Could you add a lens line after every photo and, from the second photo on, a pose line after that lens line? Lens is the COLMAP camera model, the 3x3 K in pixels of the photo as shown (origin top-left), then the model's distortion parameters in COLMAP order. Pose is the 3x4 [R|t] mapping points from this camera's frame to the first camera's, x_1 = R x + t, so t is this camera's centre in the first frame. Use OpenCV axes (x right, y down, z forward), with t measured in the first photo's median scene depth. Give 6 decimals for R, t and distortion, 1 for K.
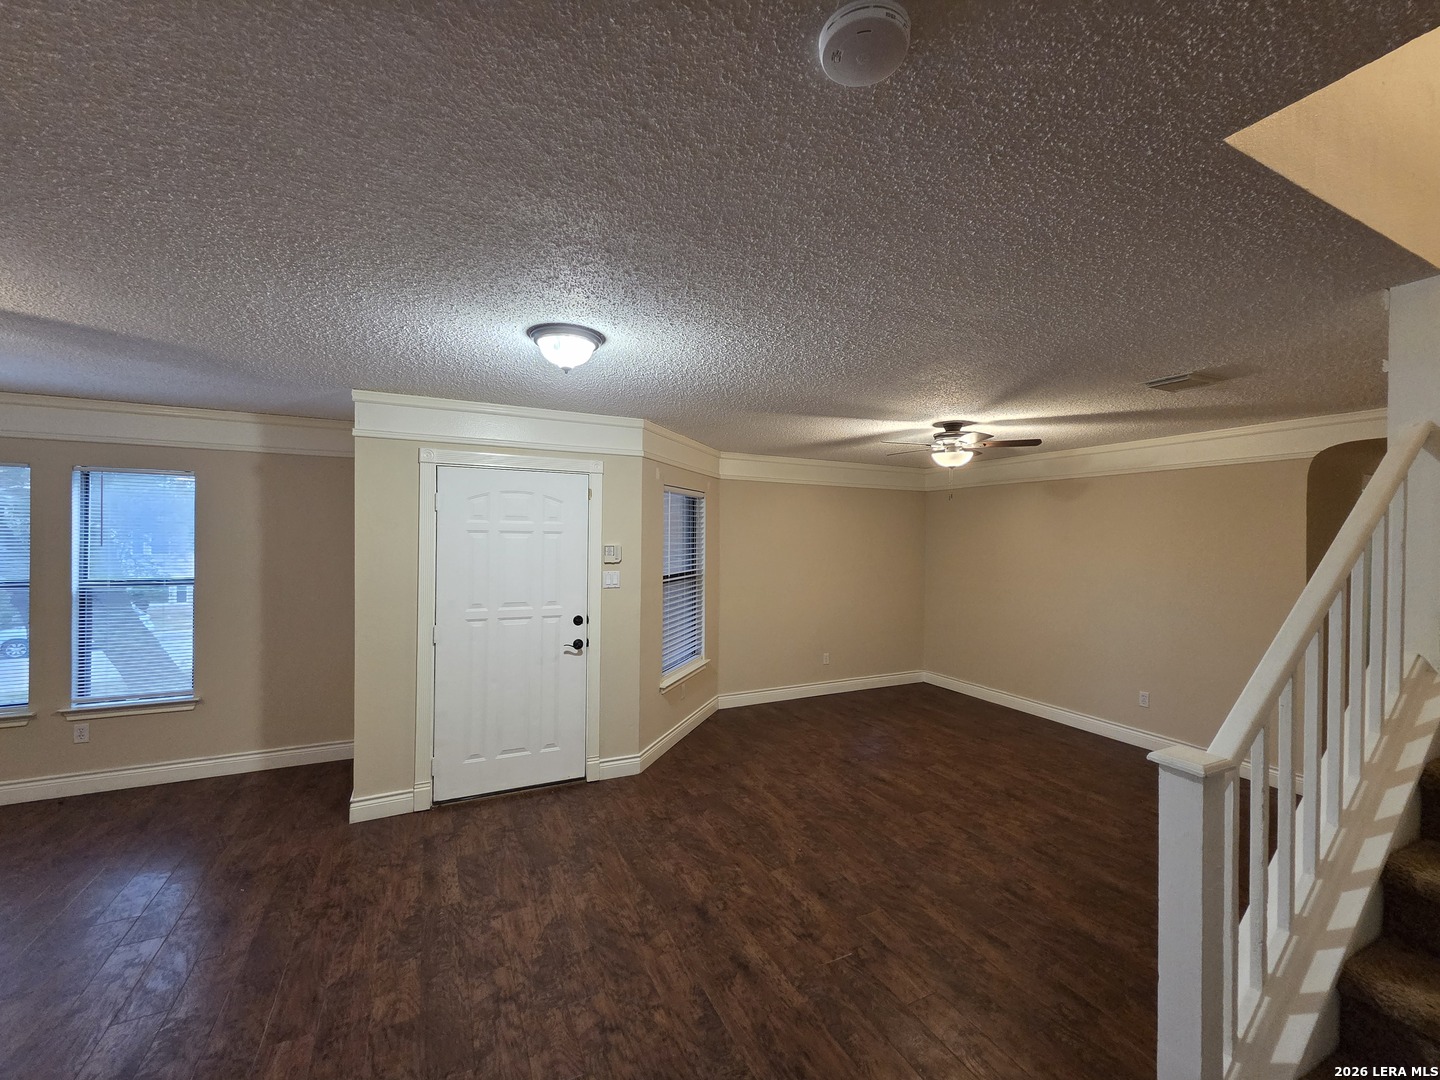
lens RADIAL K [[589.4, 0, 715.0], [0, 589.4, 539.5], [0, 0, 1]] dist [0.003966, 0.000116]
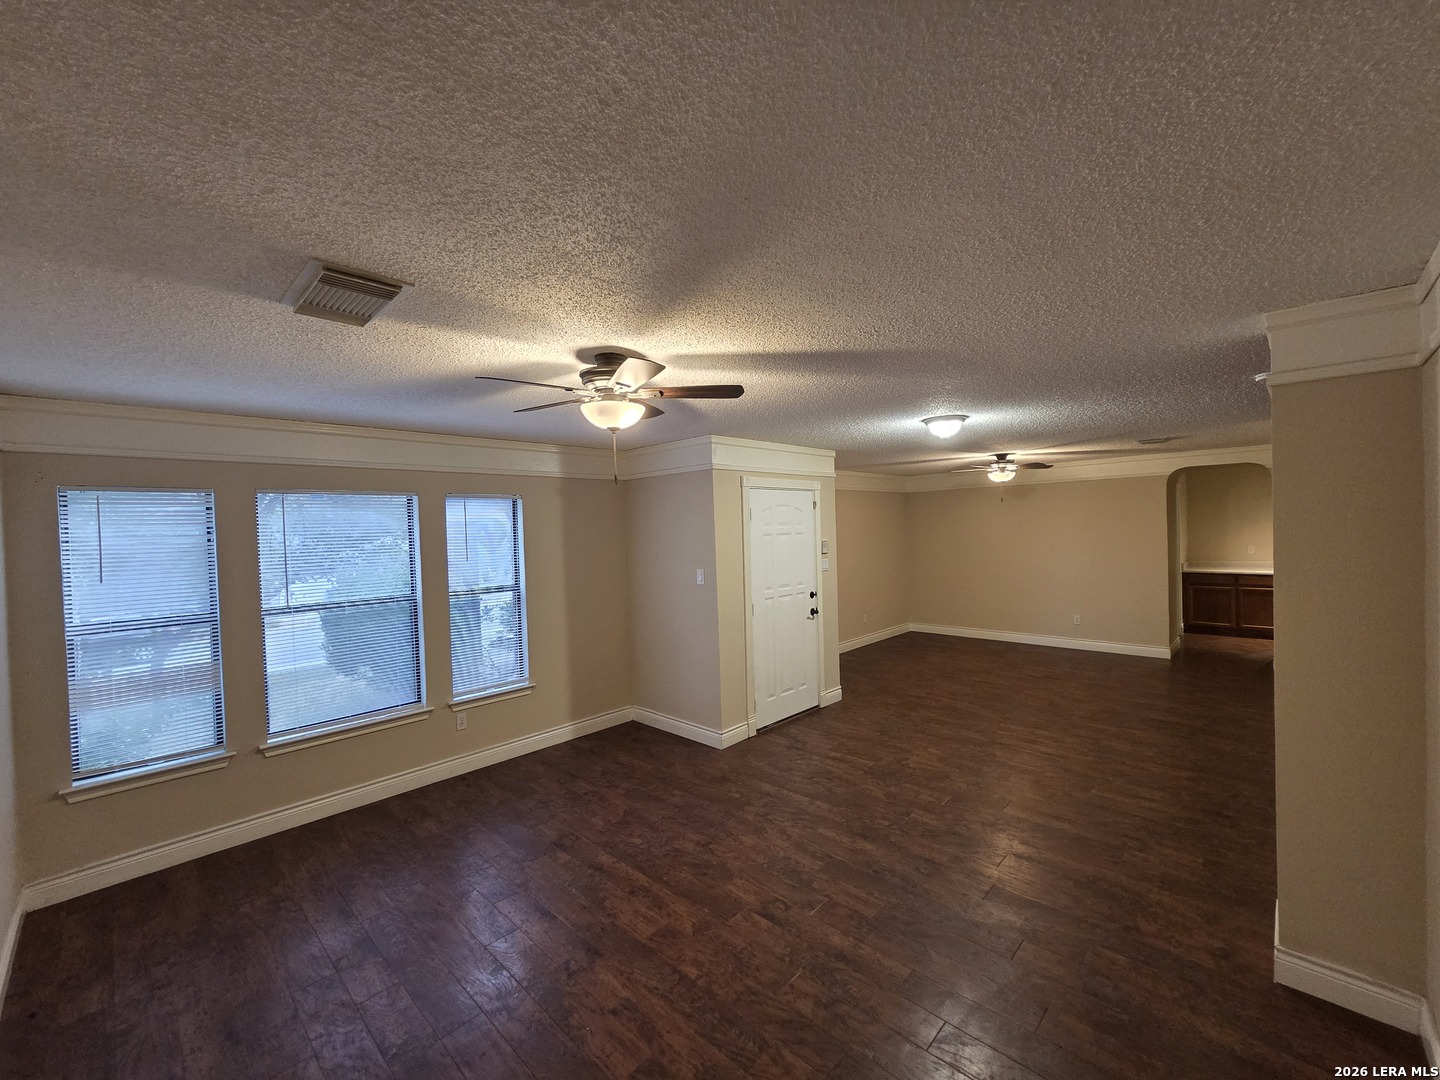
lens RADIAL K [[589.4, 0, 714.1], [0, 589.4, 545.2], [0, 0, 1]] dist [0.003966, 0.000116]
pose [[0.941104, -0.048741, 0.334587, -1.012889], [0.041577, 0.998727, 0.028544, -0.034985], [-0.335552, -0.012952, 0.941933, -0.272259]]
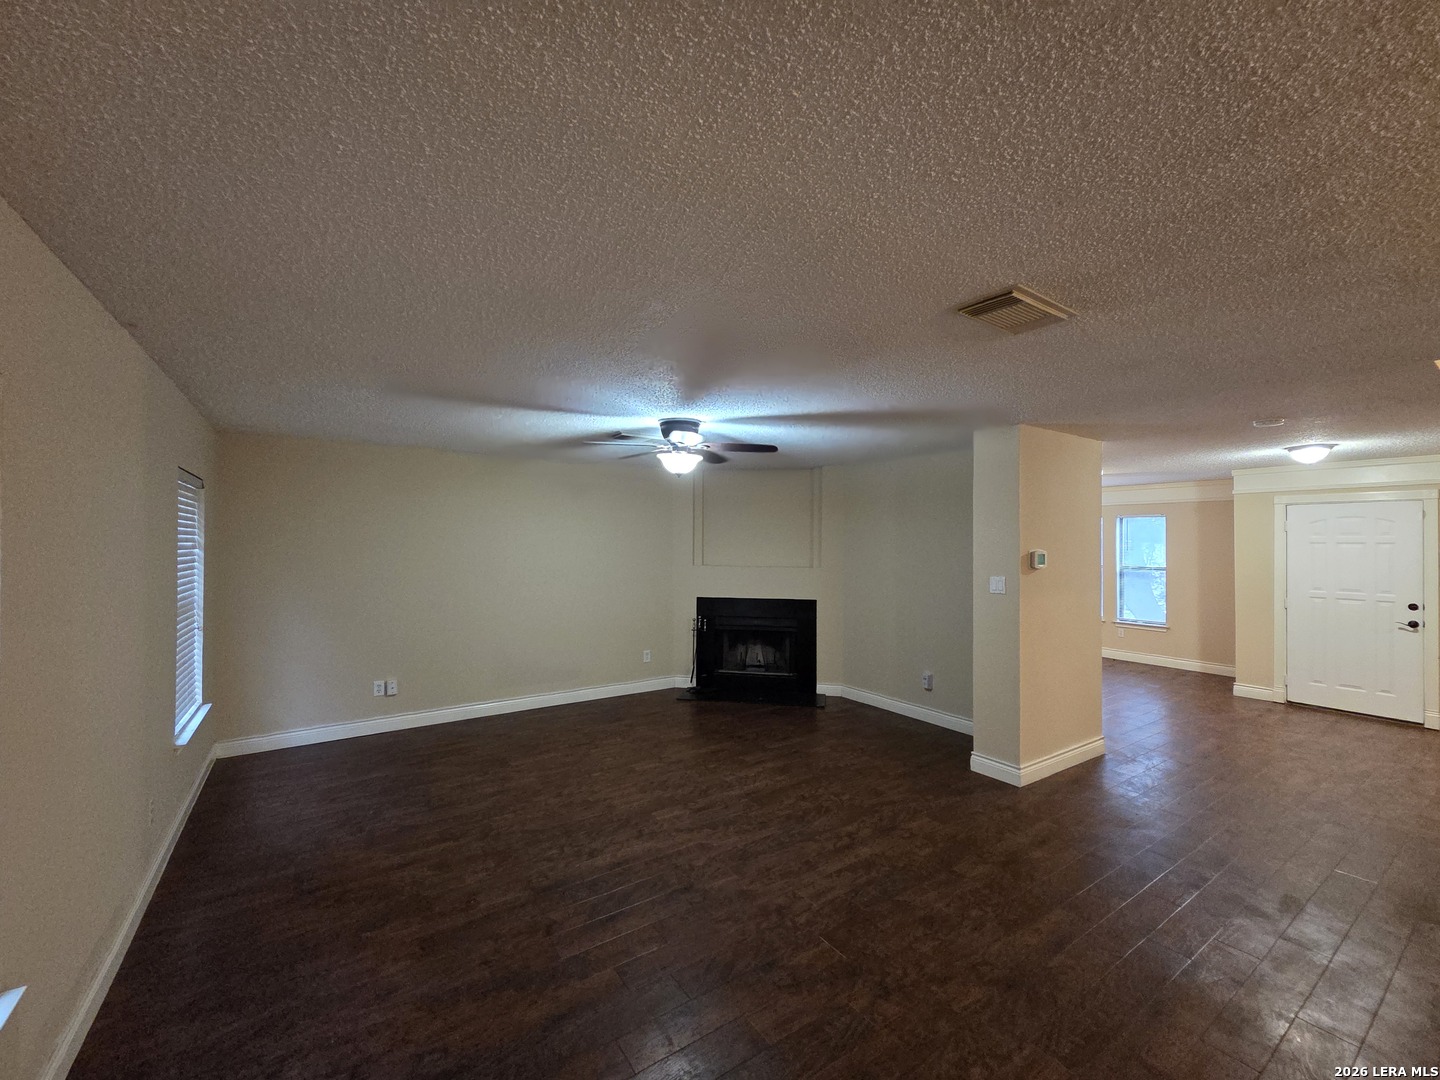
lens RADIAL K [[589.4, 0, 733.0], [0, 589.4, 541.1], [0, 0, 1]] dist [0.003966, 0.000116]
pose [[0.166861, -0.009680, -0.985933, 0.959883], [0.001530, 0.999953, -0.009559, -0.006426], [0.985979, 0.000087, 0.166868, -0.881602]]
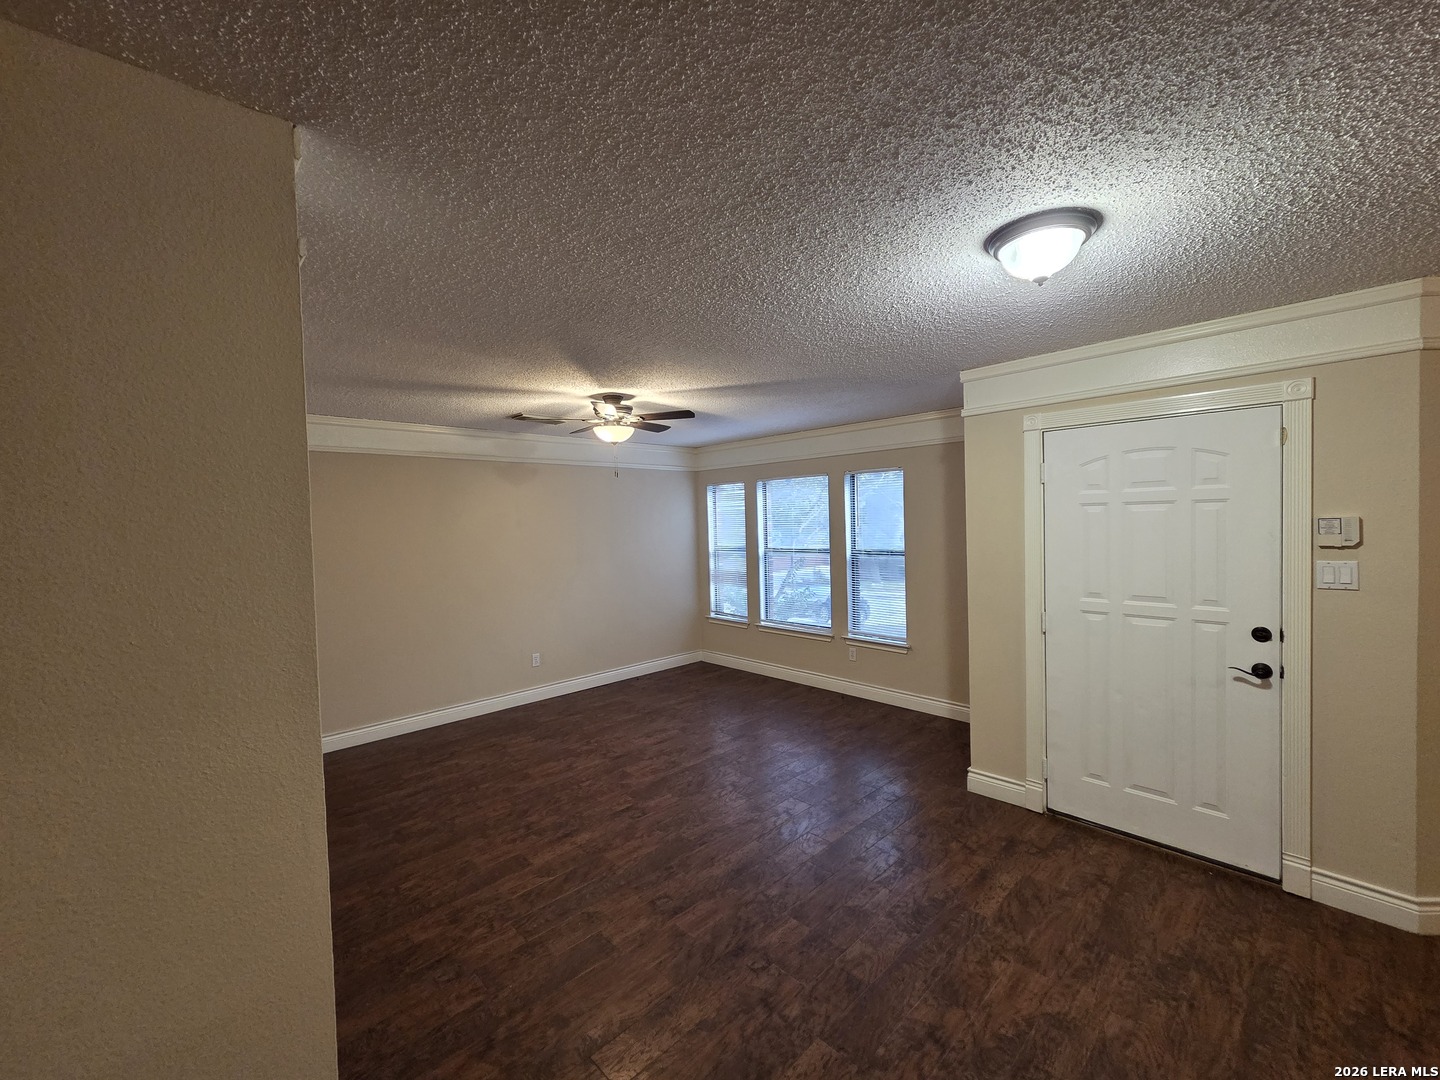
lens RADIAL K [[589.4, 0, 724.5], [0, 589.4, 535.7], [0, 0, 1]] dist [0.003966, 0.000116]
pose [[0.312373, 0.006667, -0.949936, 0.220830], [0.023923, 0.999603, 0.014882, 0.005659], [0.949658, -0.027374, 0.312090, 0.264793]]
